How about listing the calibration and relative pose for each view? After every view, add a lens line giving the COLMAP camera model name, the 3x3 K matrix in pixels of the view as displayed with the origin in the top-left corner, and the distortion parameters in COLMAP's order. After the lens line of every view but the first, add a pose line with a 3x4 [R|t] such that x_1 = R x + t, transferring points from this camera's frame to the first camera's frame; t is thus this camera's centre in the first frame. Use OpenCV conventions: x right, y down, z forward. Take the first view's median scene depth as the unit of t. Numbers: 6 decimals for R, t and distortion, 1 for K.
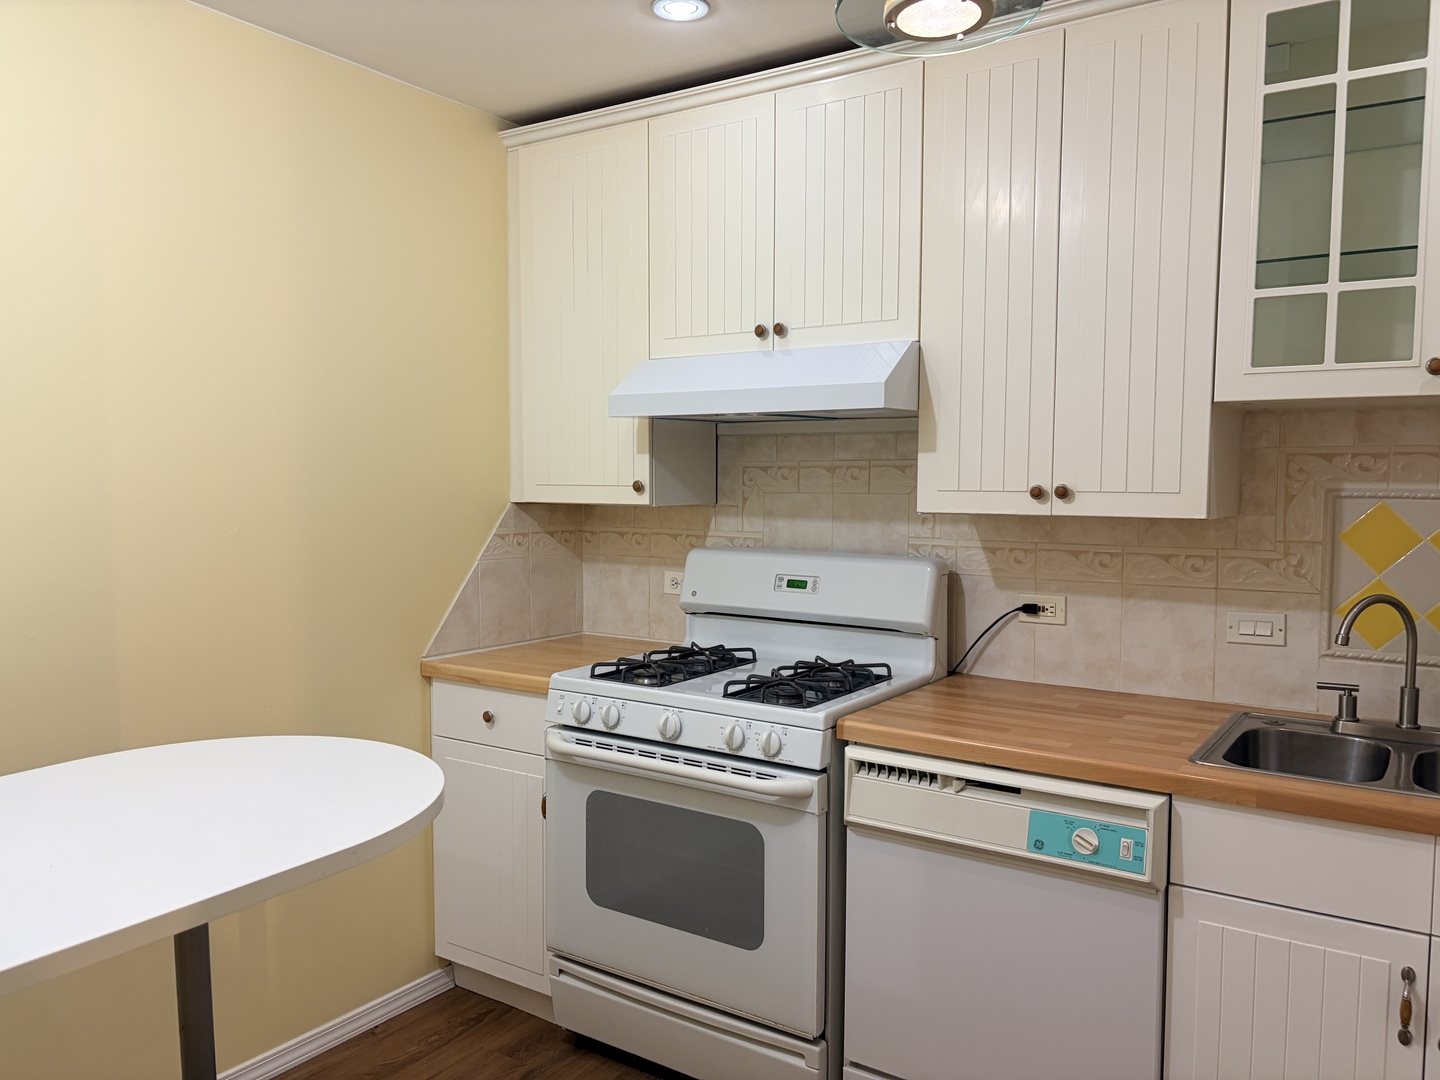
lens RADIAL K [[1088.7, 0, 721.6], [0, 1088.7, 551.5], [0, 0, 1]] dist [0.059123, -0.070538]
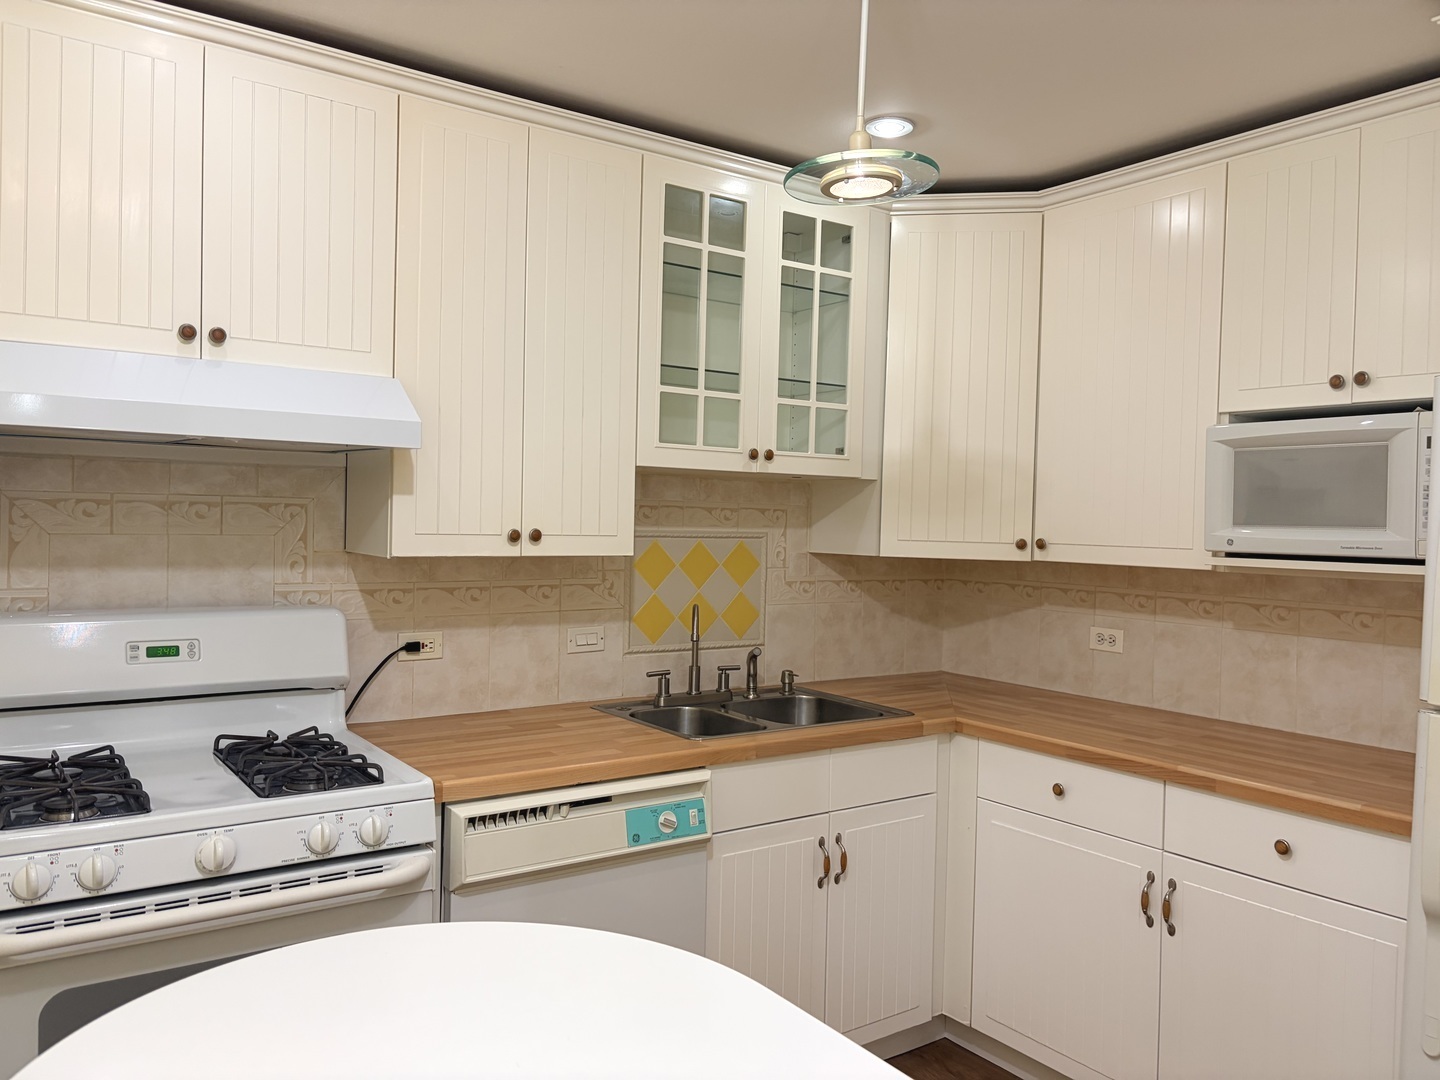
lens RADIAL K [[1086.2, 0, 720.0], [0, 1086.2, 540.0], [0, 0, 1]] dist [0.074115, -0.086156]
pose [[0.349721, -0.017385, 0.936693, -0.600854], [0.043653, 0.999044, 0.002244, -0.039105], [-0.935836, 0.040104, 0.350146, 0.386331]]
